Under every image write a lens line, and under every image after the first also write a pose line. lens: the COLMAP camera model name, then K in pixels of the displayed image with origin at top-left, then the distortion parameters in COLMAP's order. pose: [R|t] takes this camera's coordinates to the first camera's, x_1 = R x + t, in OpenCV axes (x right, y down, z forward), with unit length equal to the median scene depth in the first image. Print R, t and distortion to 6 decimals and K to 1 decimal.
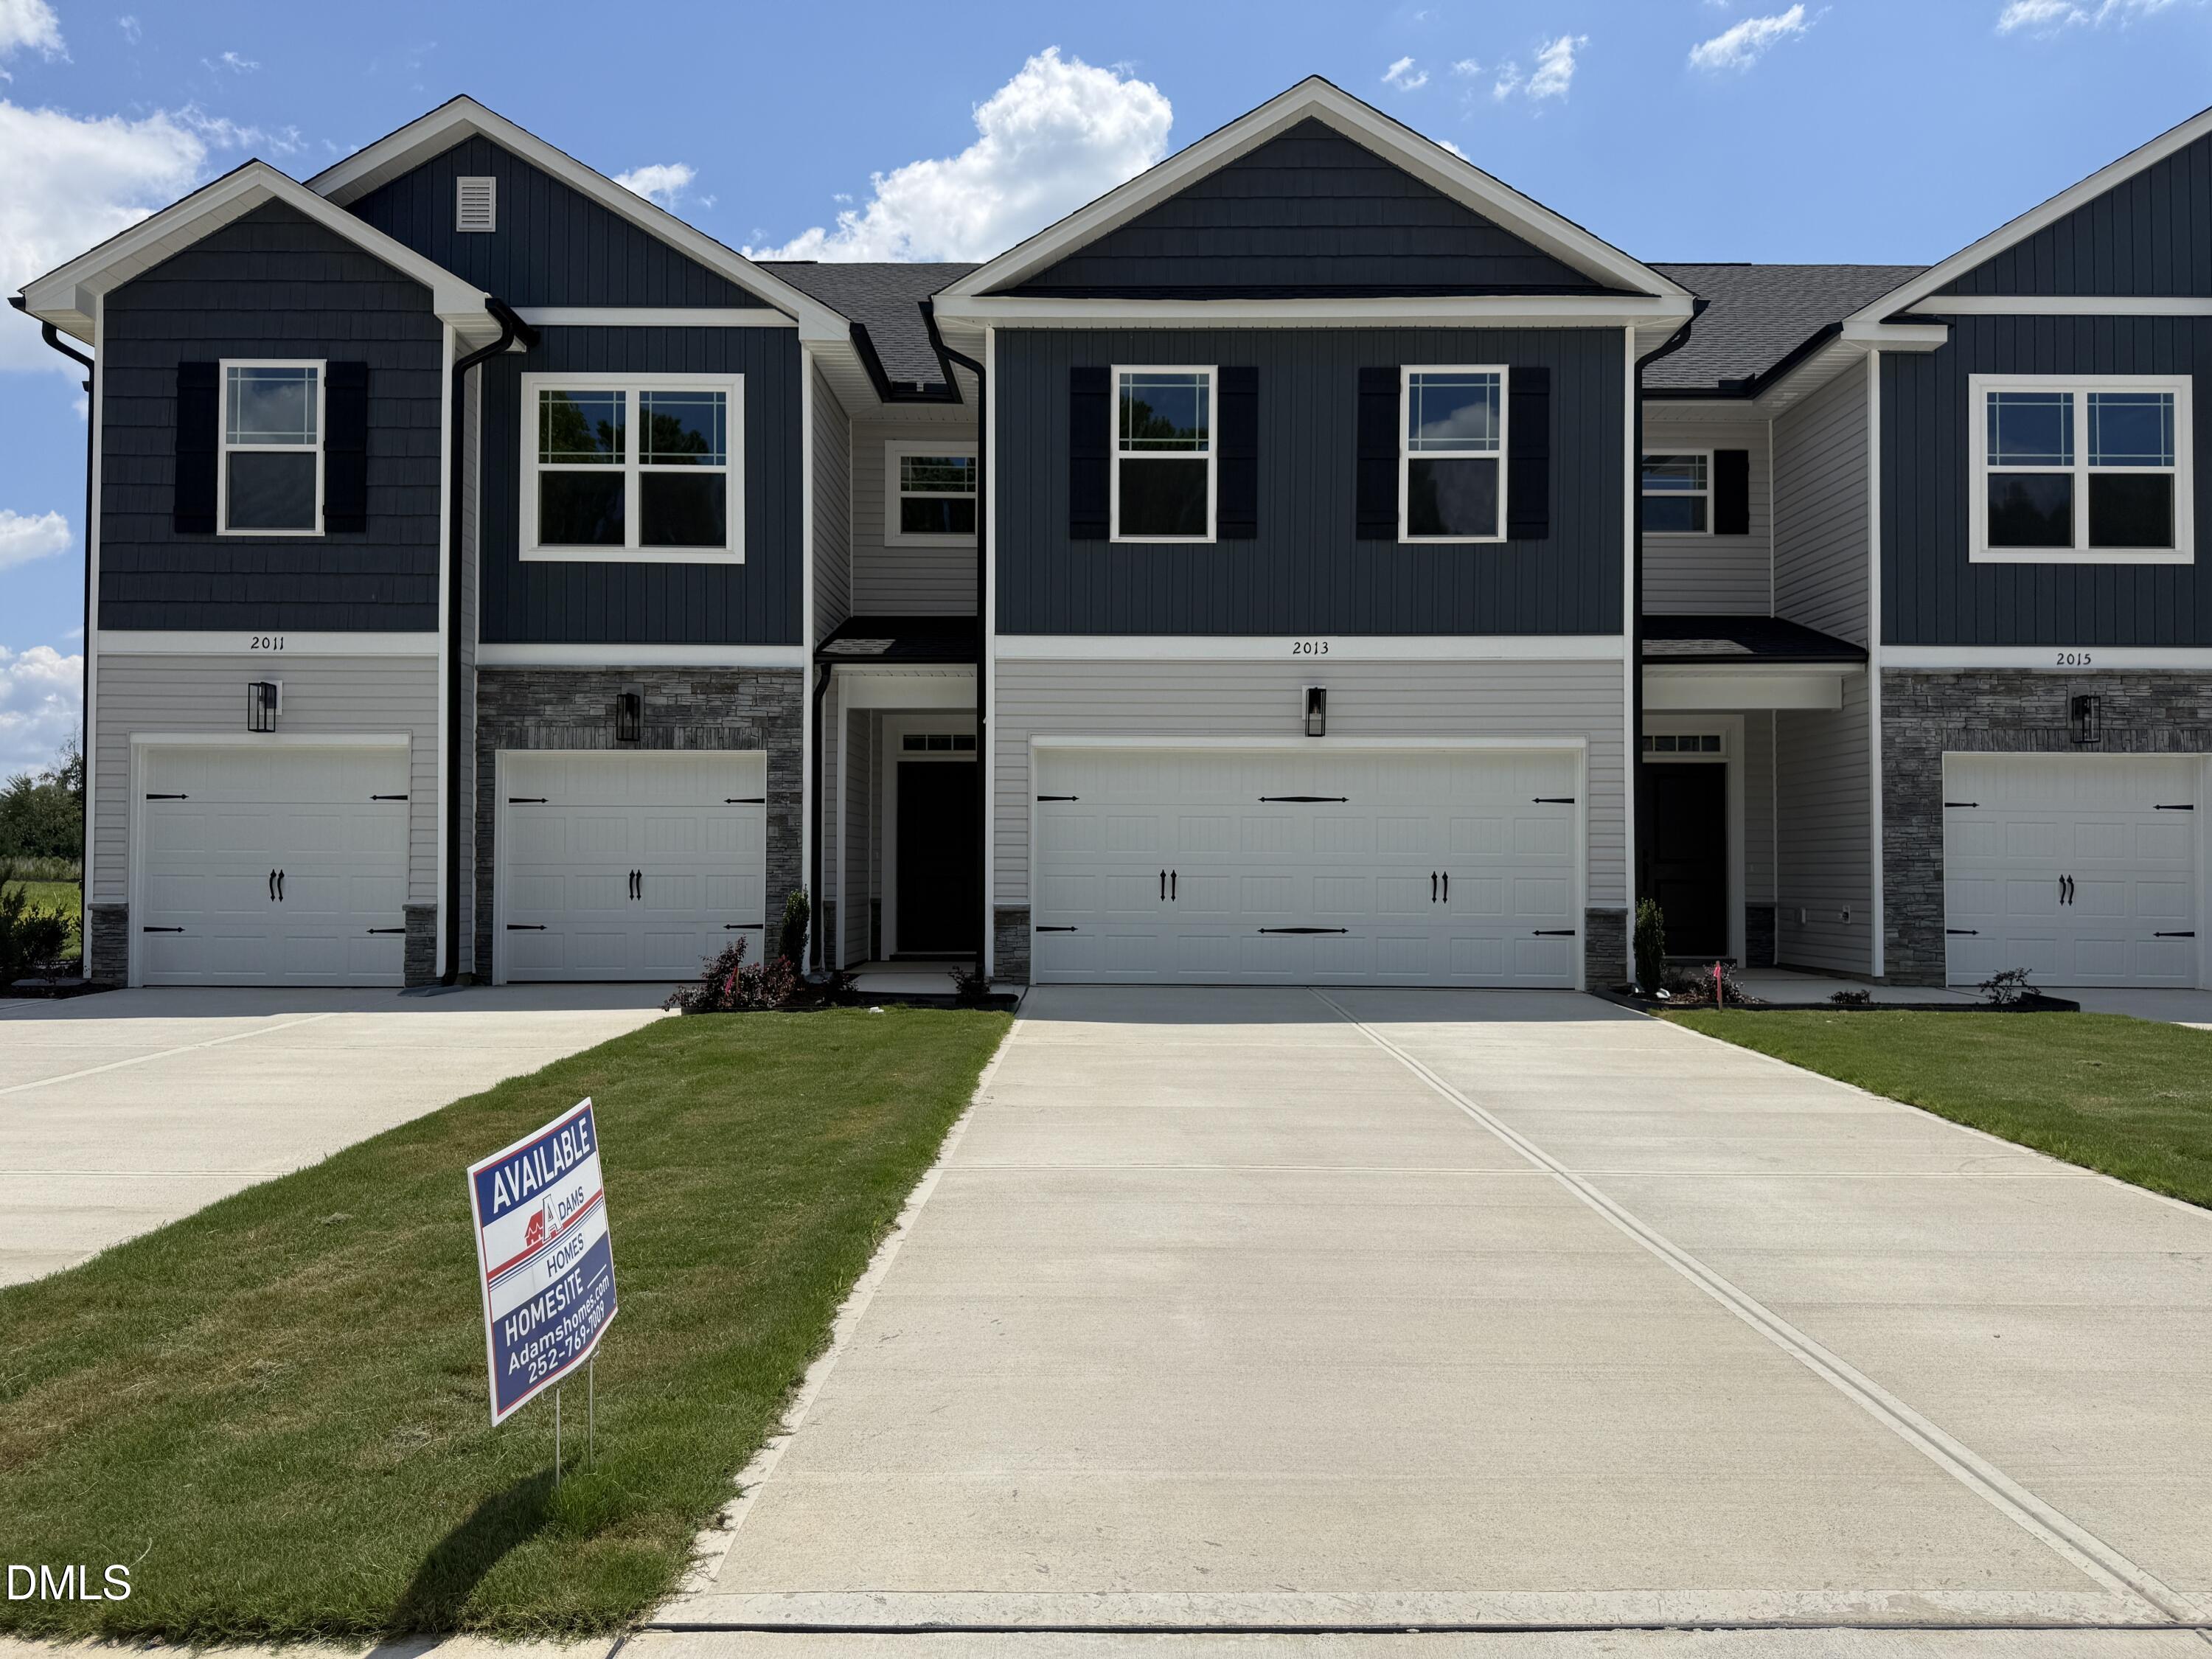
lens RADIAL K [[1572.3, 0, 1108.2], [0, 1572.3, 838.2], [0, 0, 1]] dist [0.058856, -0.067951]
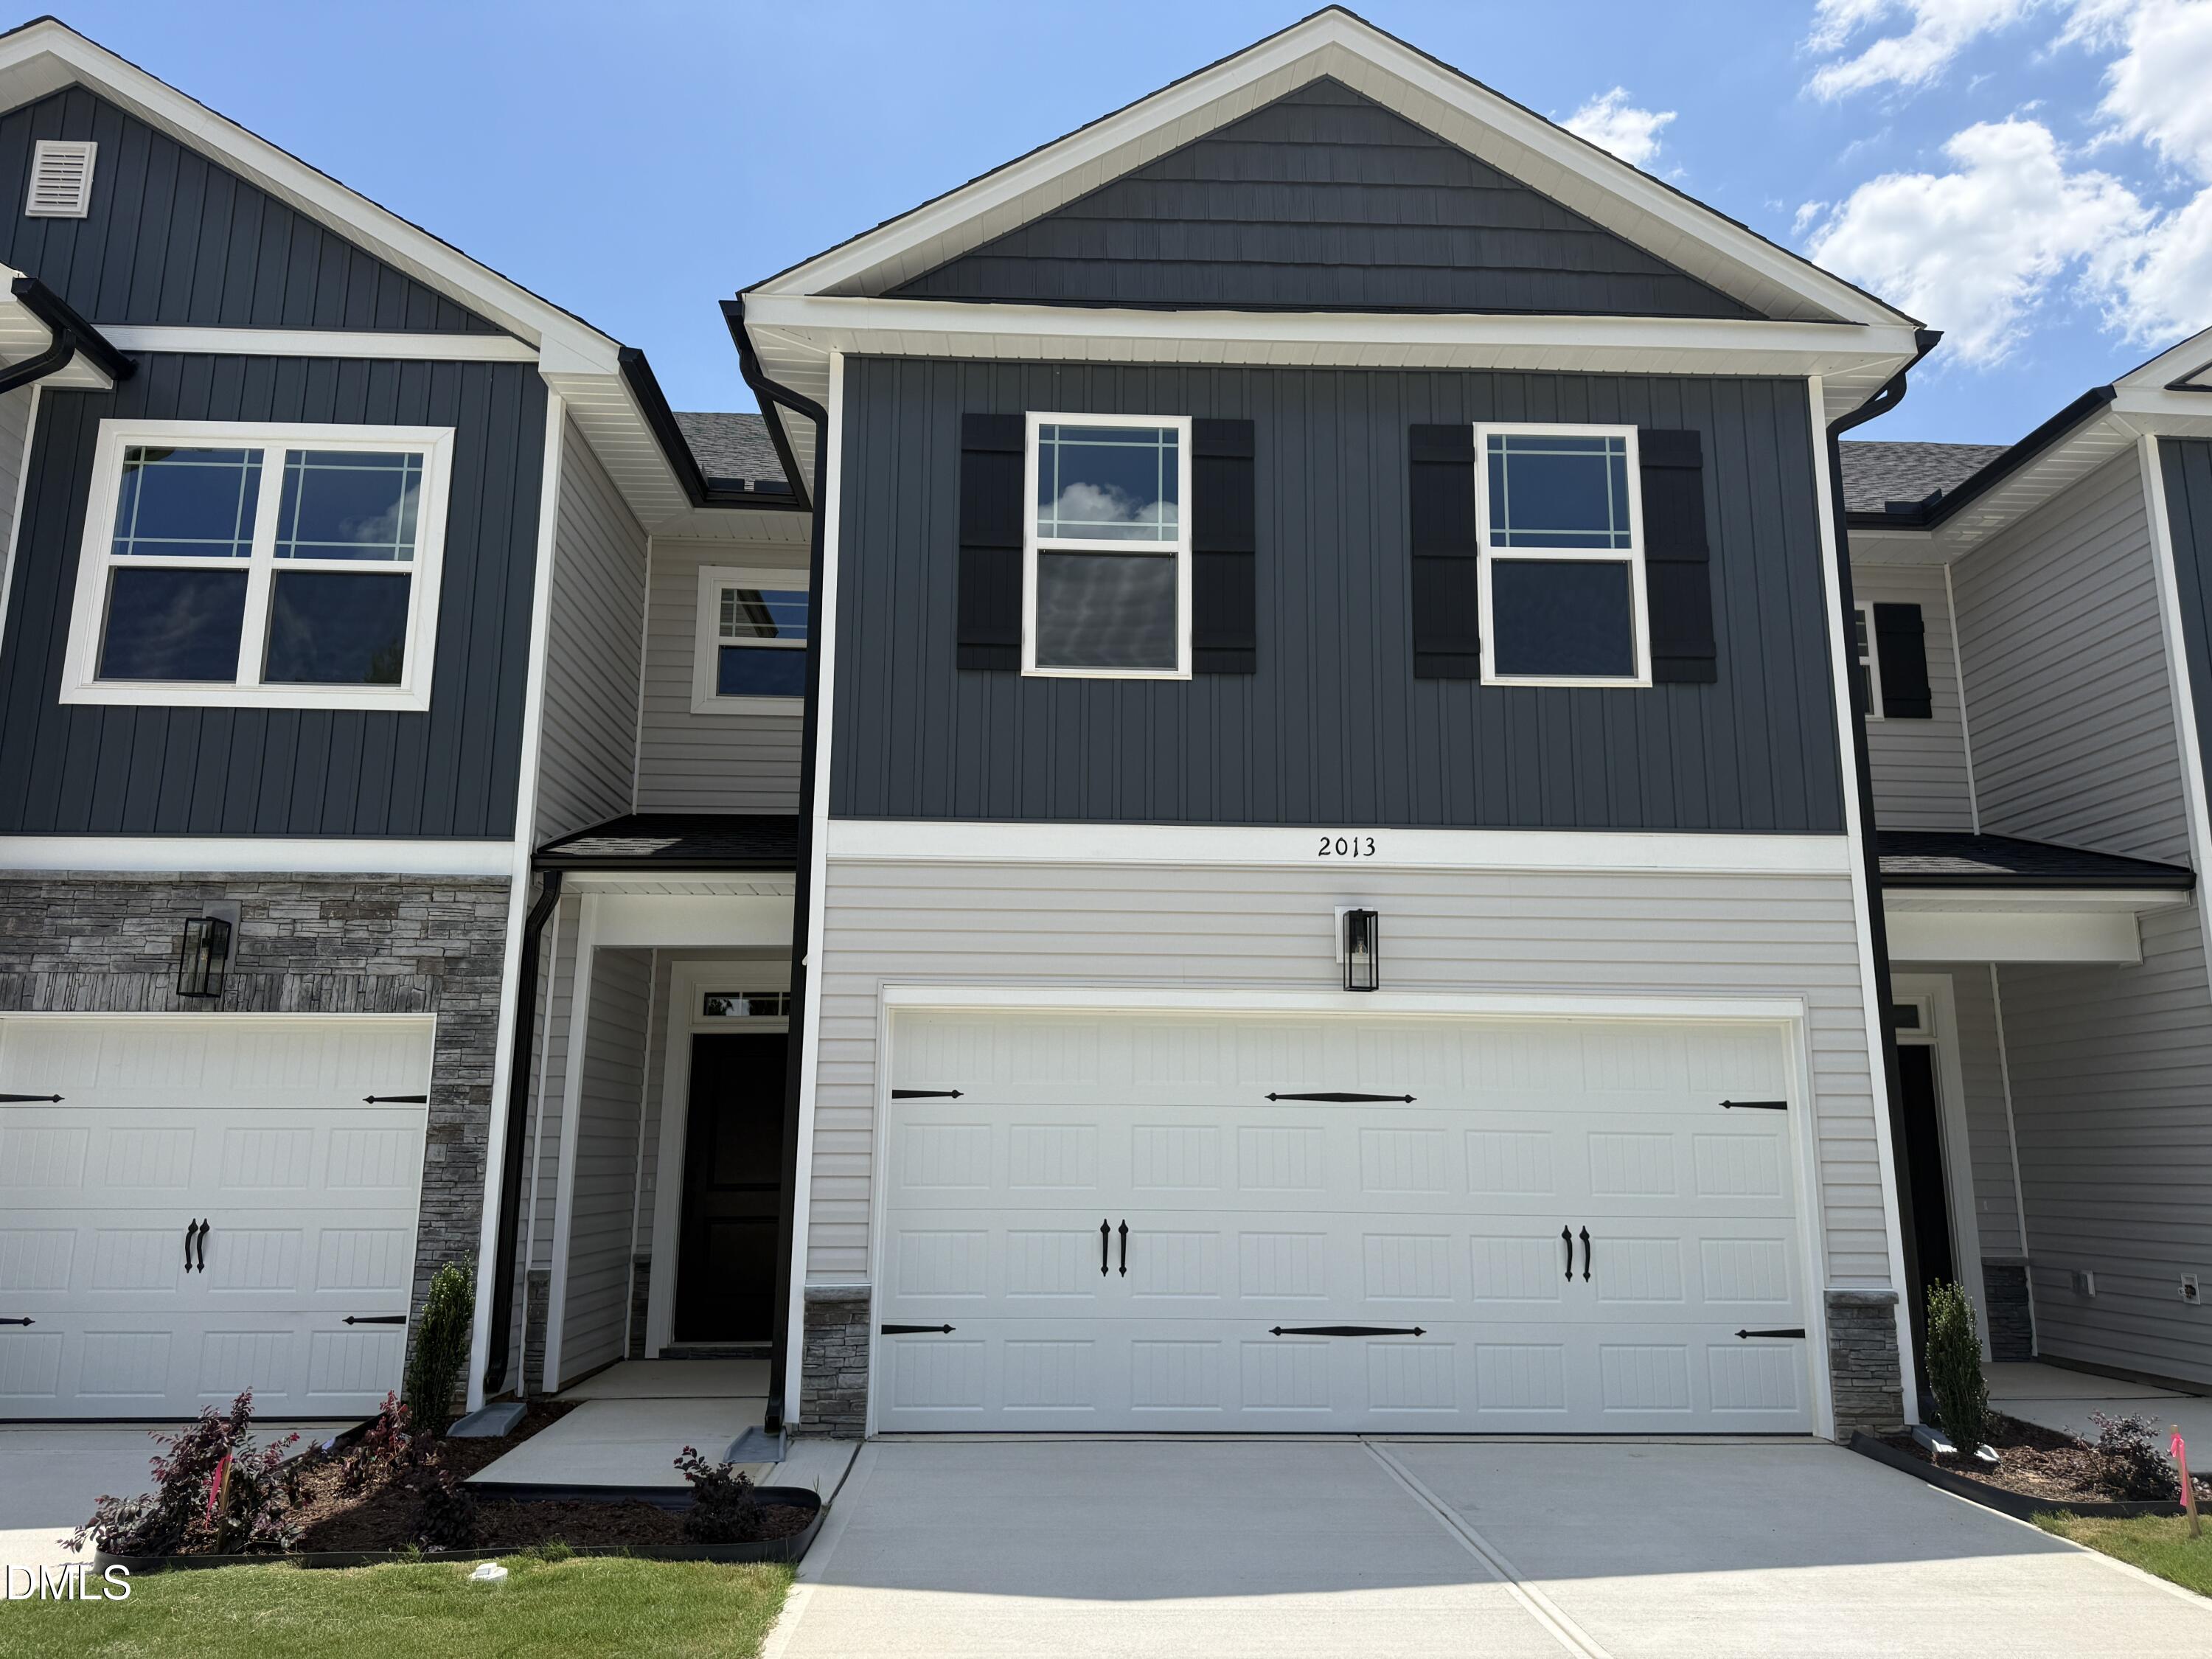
lens RADIAL K [[1689.8, 0, 1106.0], [0, 1689.8, 829.5], [0, 0, 1]] dist [0.125967, -0.192220]
pose [[0.999013, 0.010403, 0.043193, 0.006195], [-0.002862, 0.985252, -0.171088, -0.014102], [-0.044336, 0.170796, 0.984308, 0.341184]]
